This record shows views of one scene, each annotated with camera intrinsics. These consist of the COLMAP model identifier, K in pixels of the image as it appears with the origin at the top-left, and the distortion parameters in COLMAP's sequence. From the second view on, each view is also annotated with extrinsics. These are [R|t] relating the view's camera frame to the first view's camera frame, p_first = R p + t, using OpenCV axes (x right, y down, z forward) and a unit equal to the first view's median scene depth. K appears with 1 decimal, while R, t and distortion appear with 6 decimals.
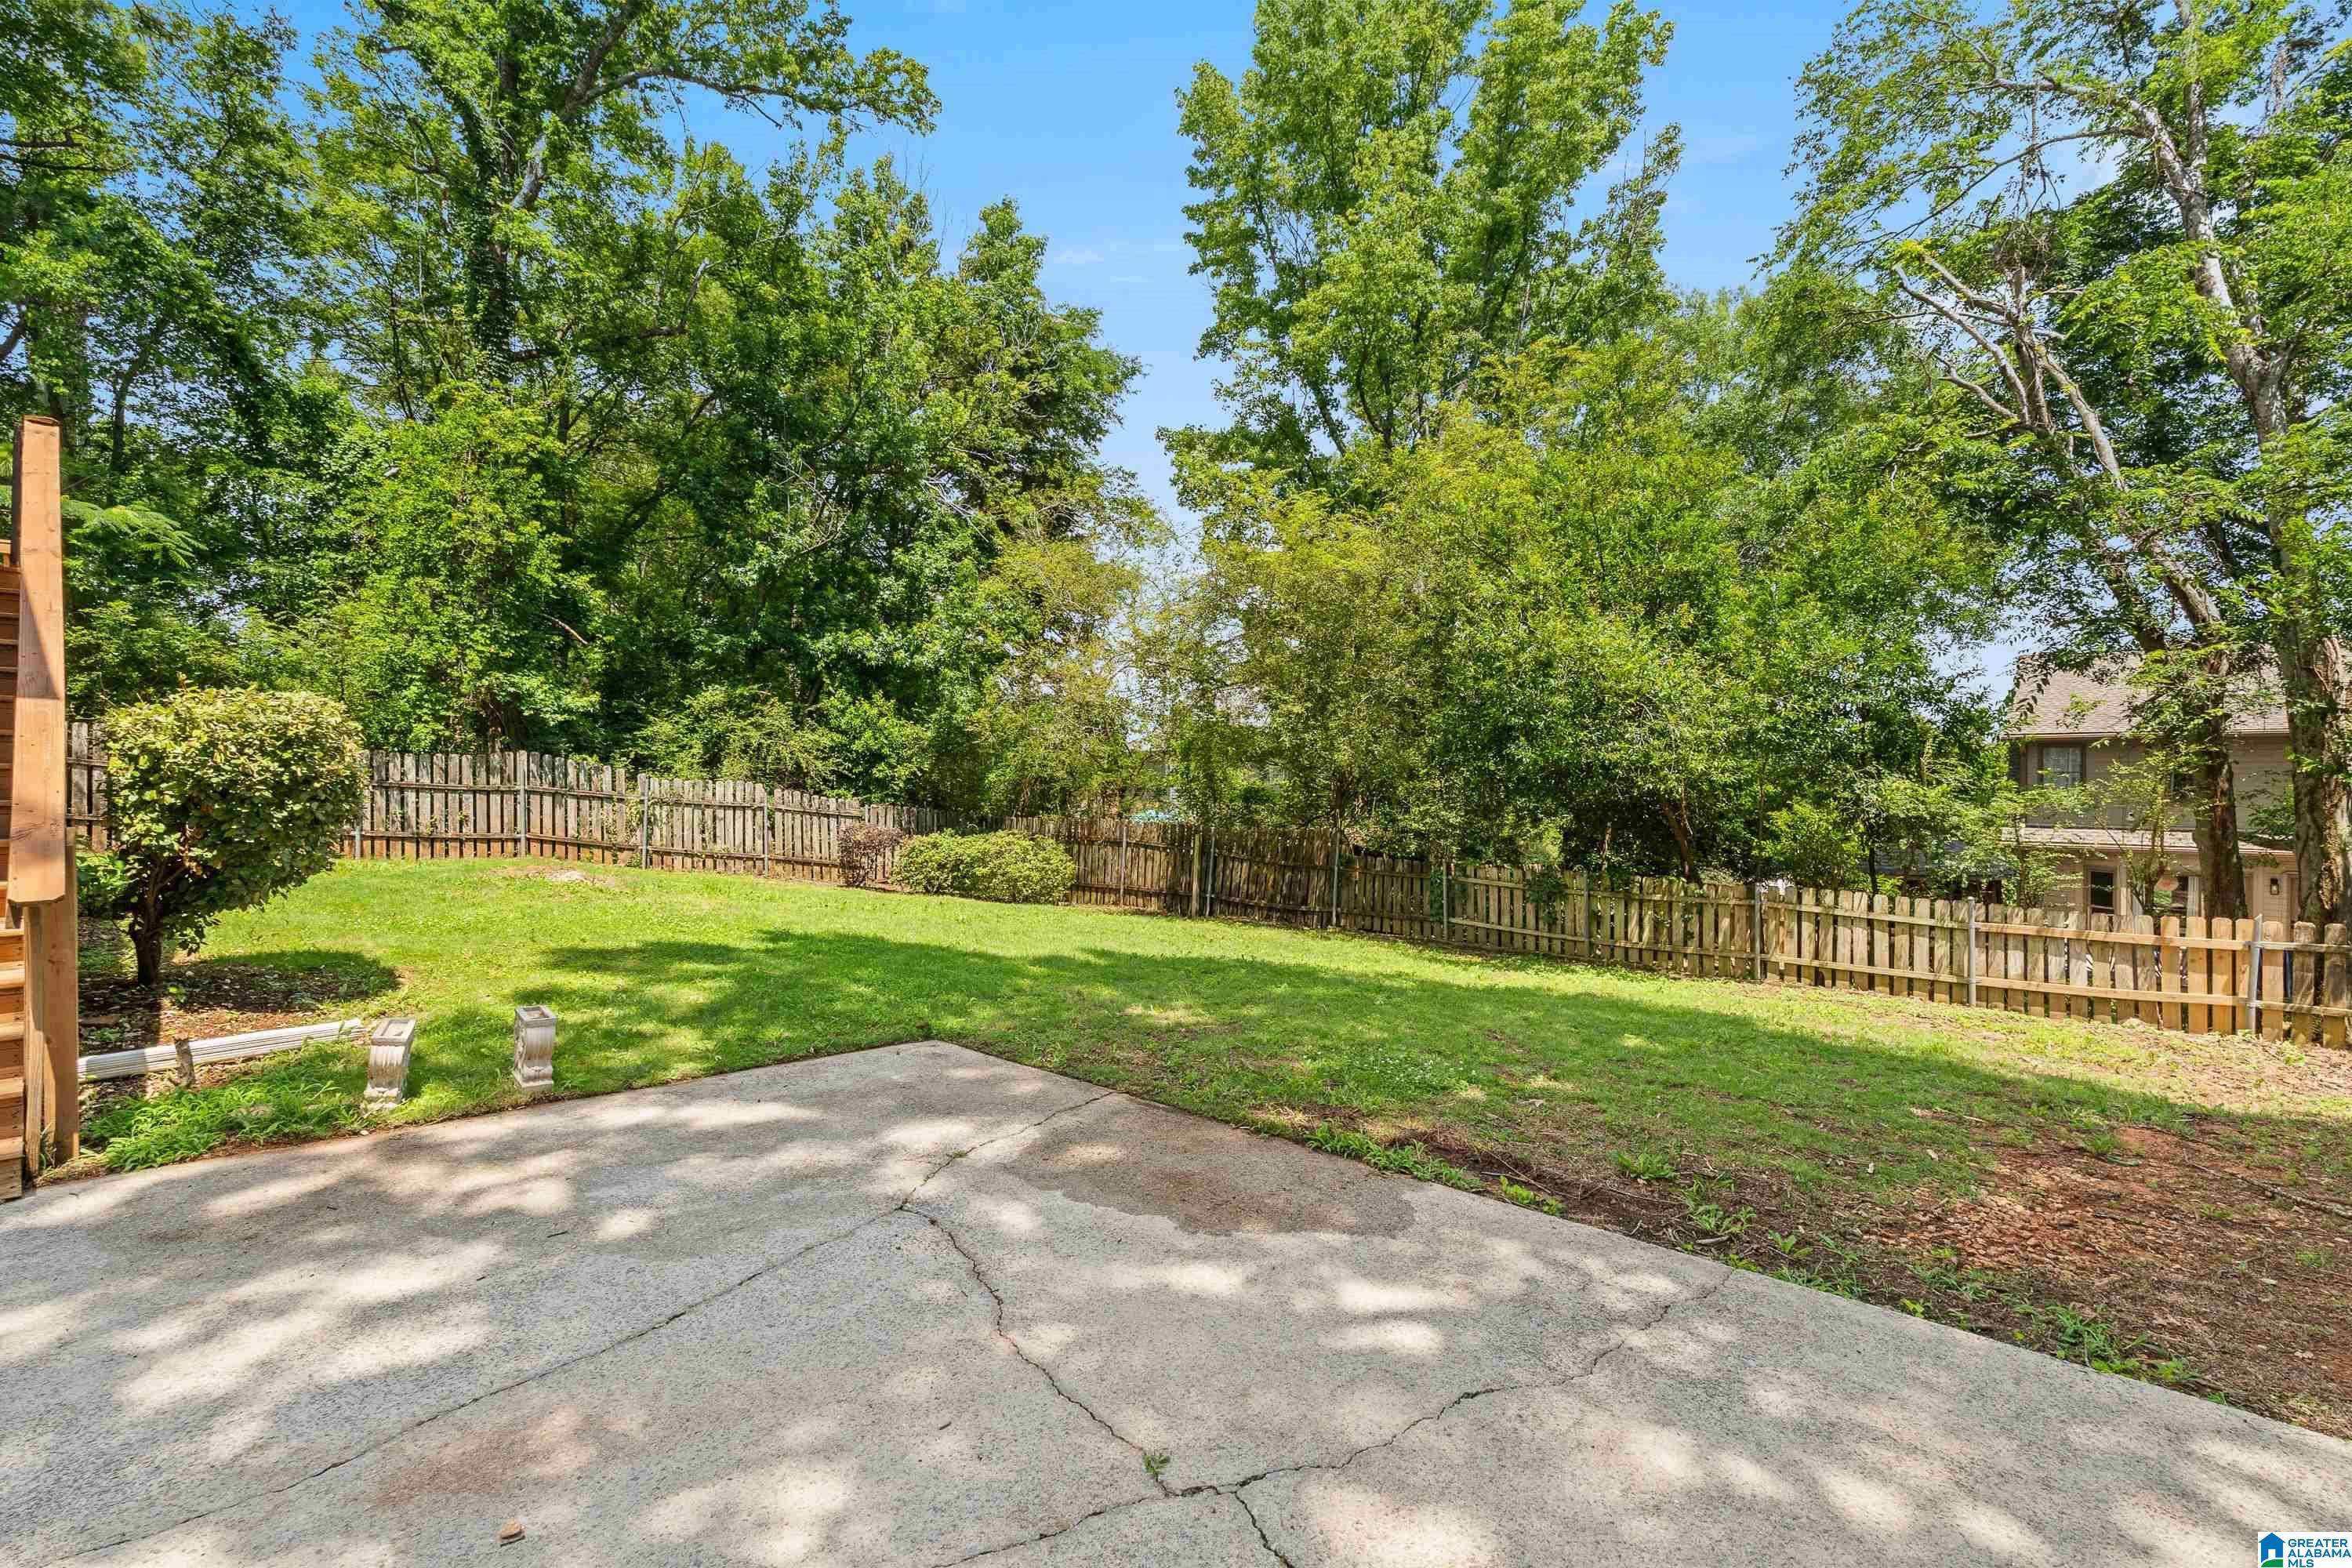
lens RADIAL K [[1062.9, 0, 1206.4], [0, 1062.9, 790.6], [0, 0, 1]] dist [-0.007017, -0.000700]
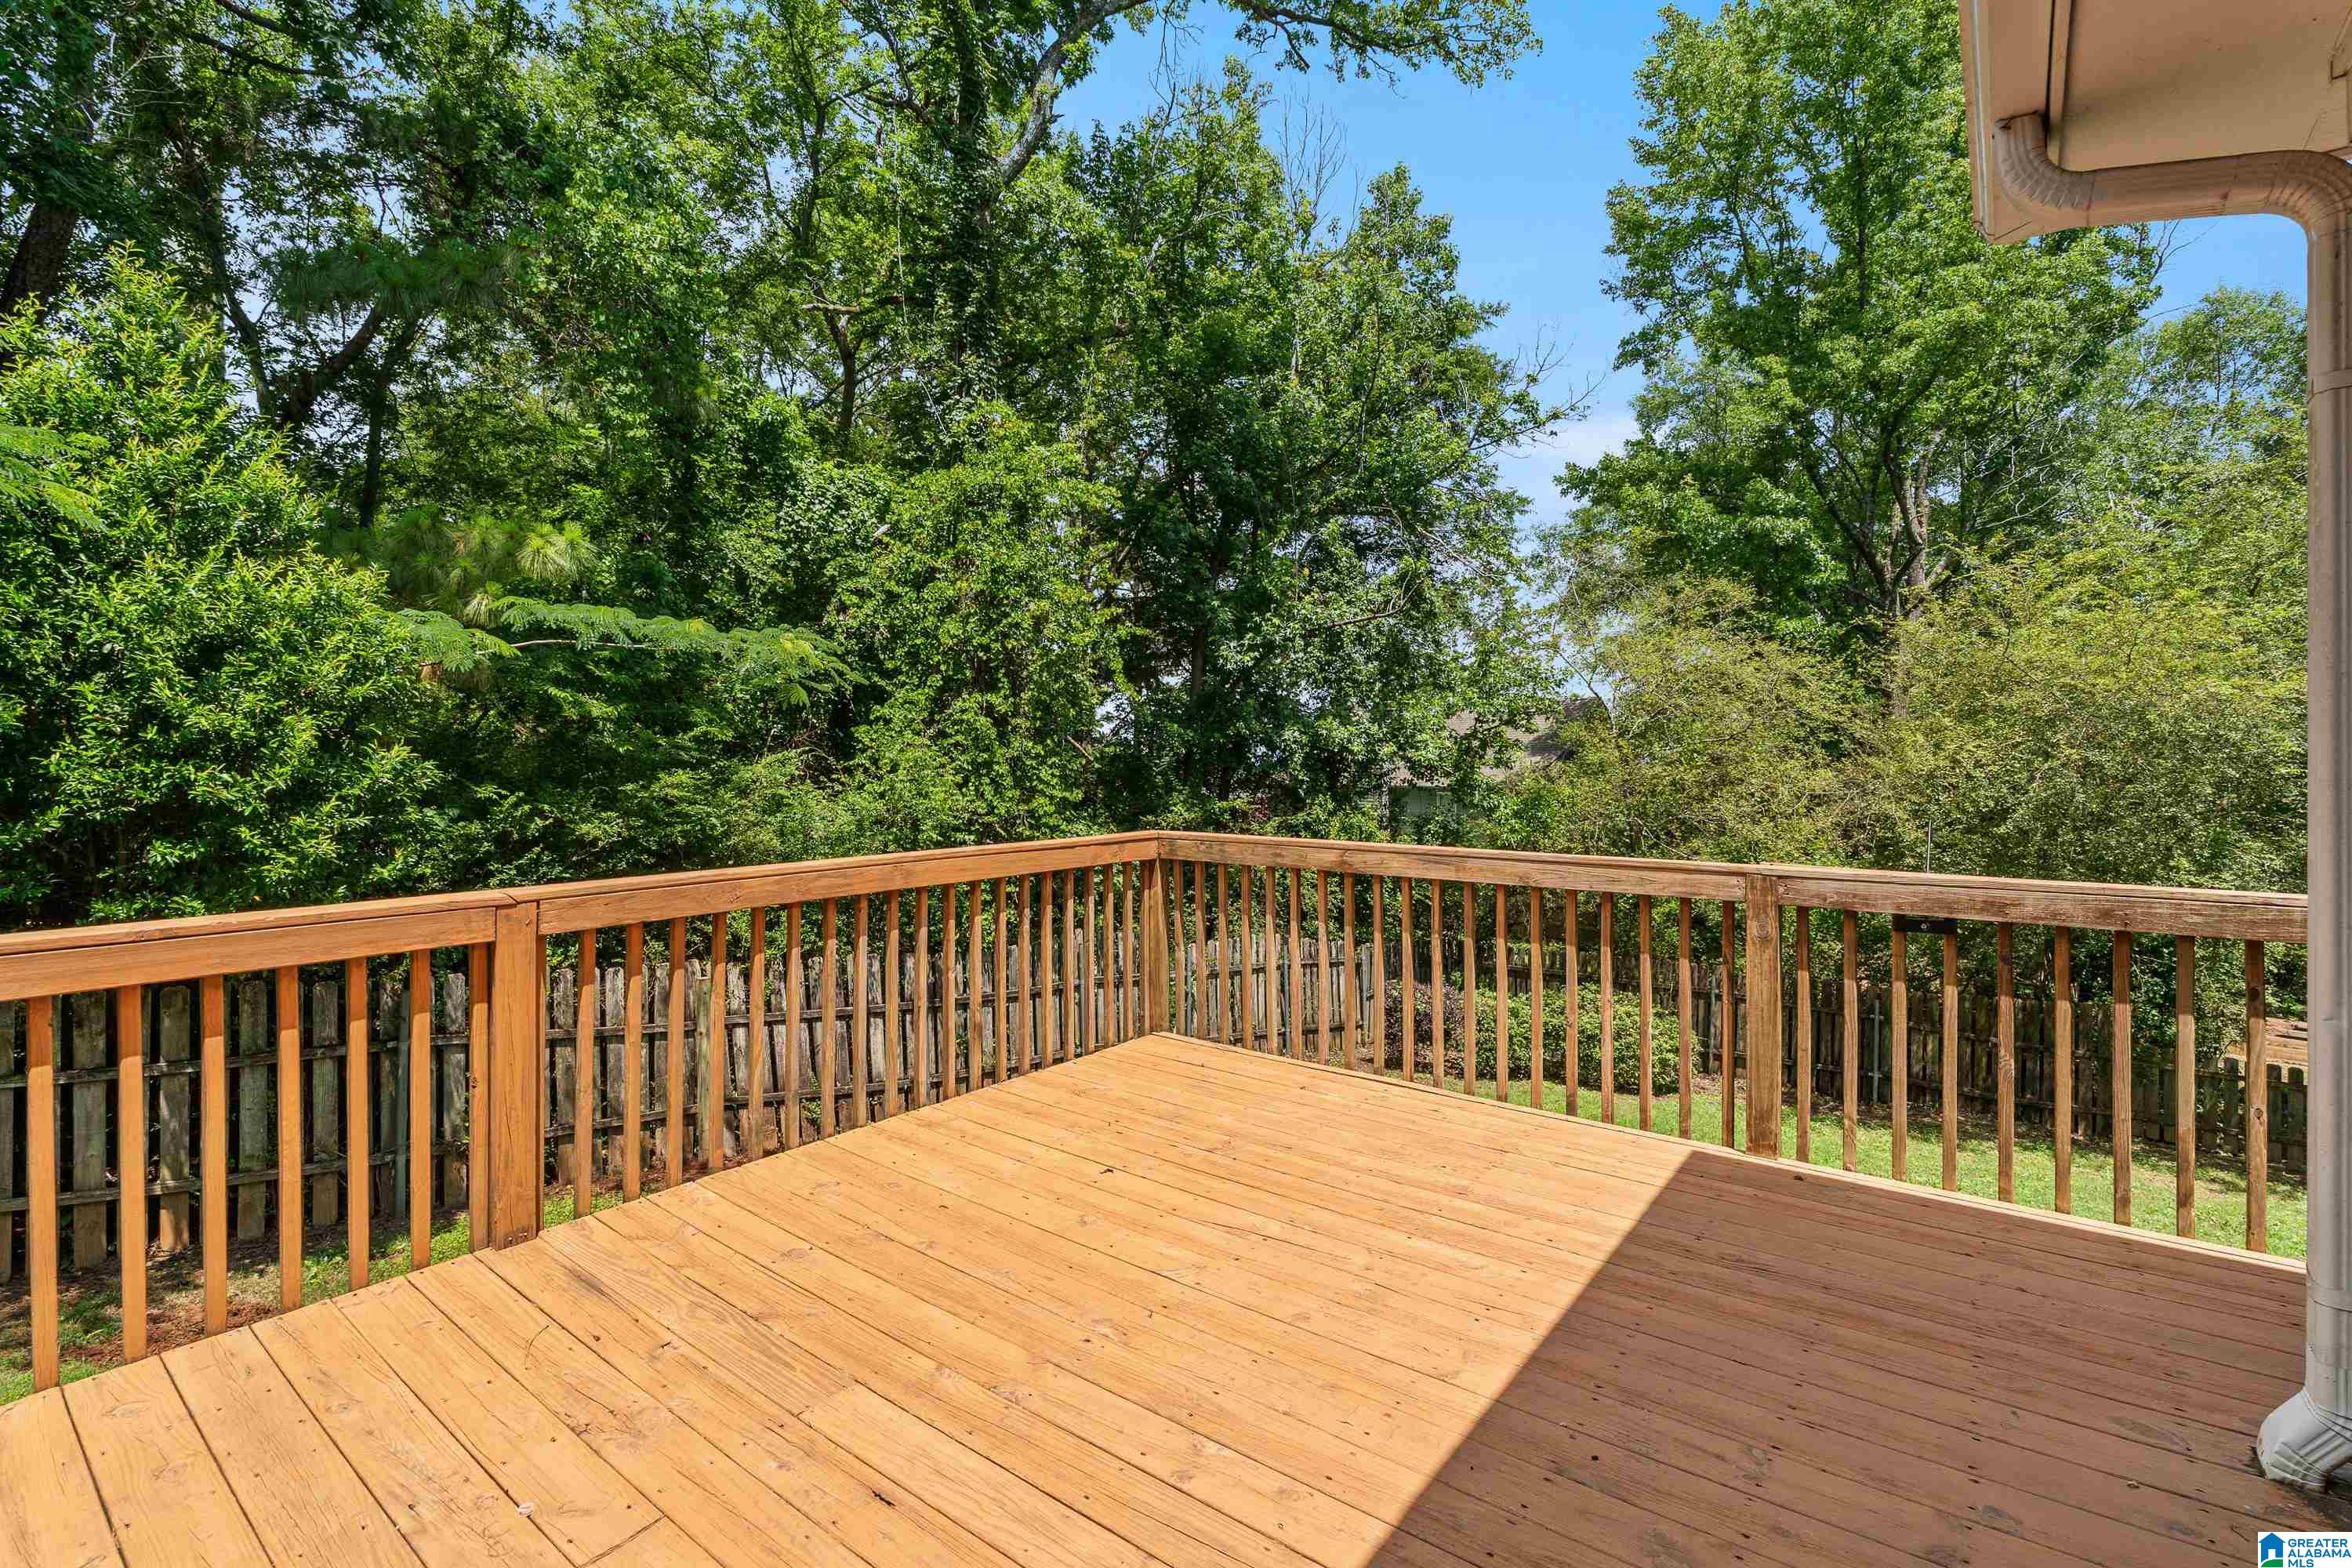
lens RADIAL K [[1113.2, 0, 1177.8], [0, 1113.2, 768.4], [0, 0, 1]] dist [-0.002950, -0.000279]
pose [[0.996099, 0.000241, 0.088241, -0.642154], [0.000014, 0.999996, -0.002891, -0.142453], [-0.088242, 0.002881, 0.996095, 0.252583]]
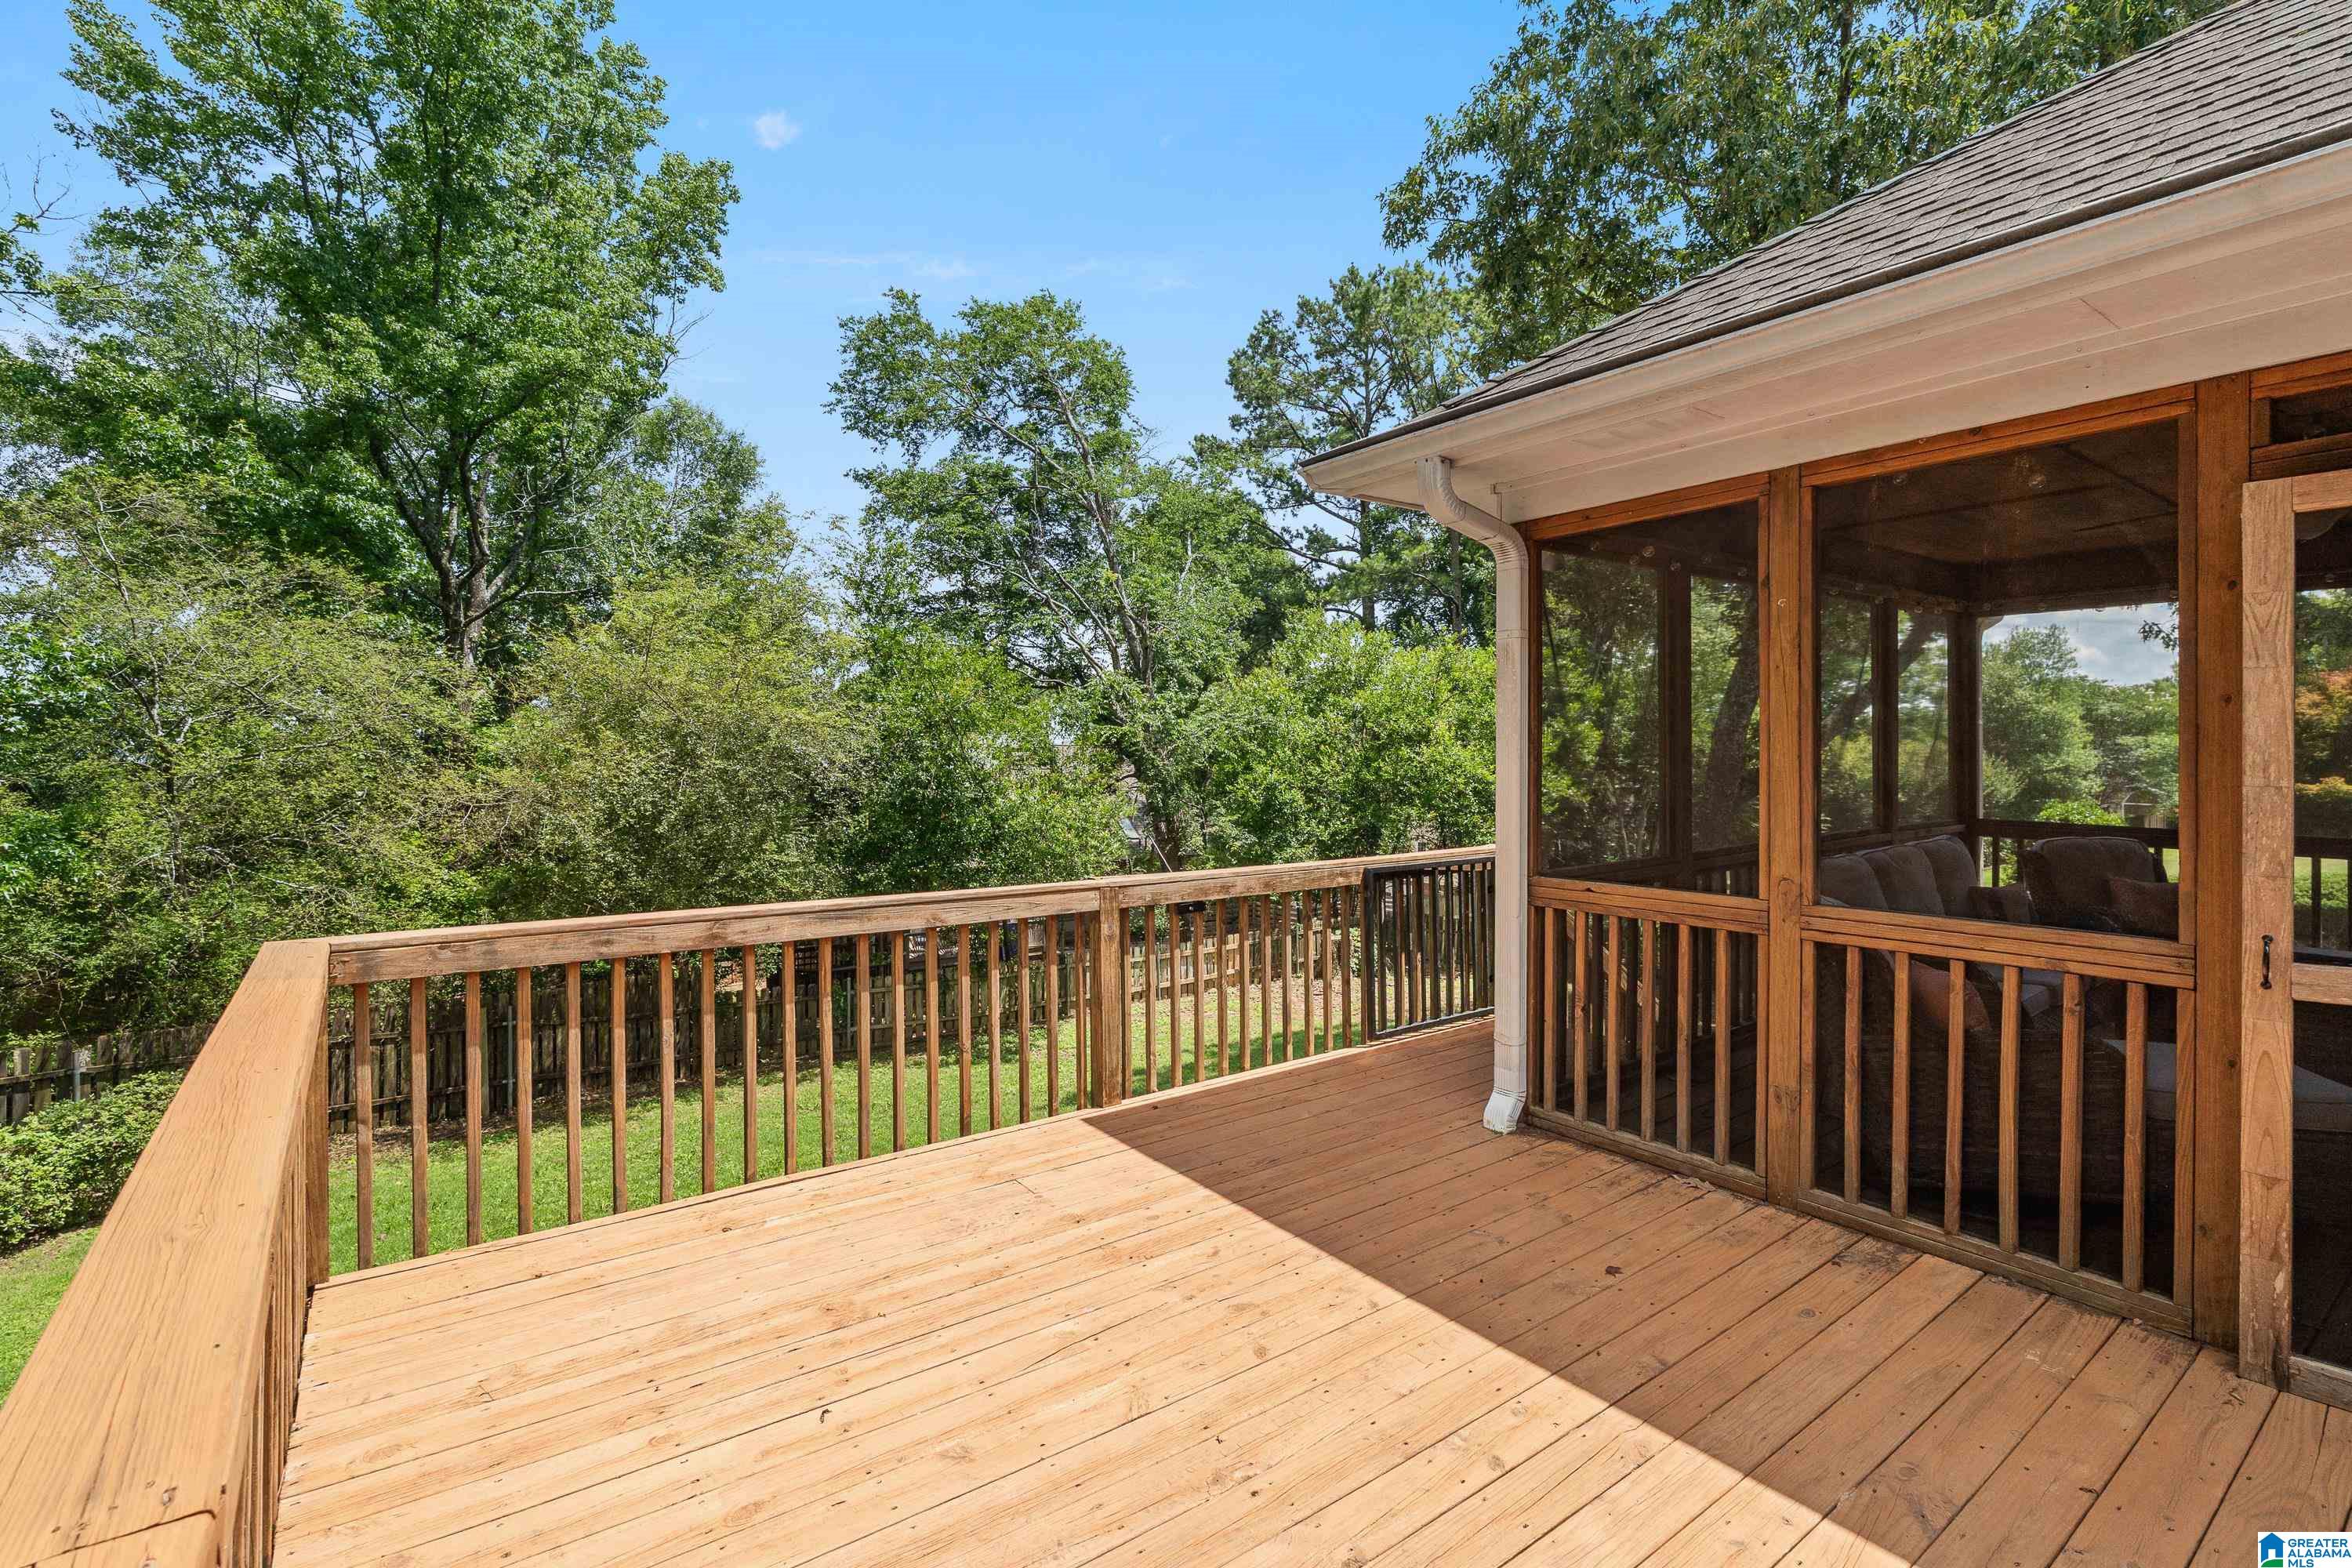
lens RADIAL K [[1059.6, 0, 1233.7], [0, 1059.6, 756.9], [0, 0, 1]] dist [-0.001223, -0.002311]
pose [[0.156474, -0.000257, 0.987682, -0.756300], [0.011379, 0.999934, -0.001543, -0.153165], [-0.987617, 0.011480, 0.156466, 0.373018]]
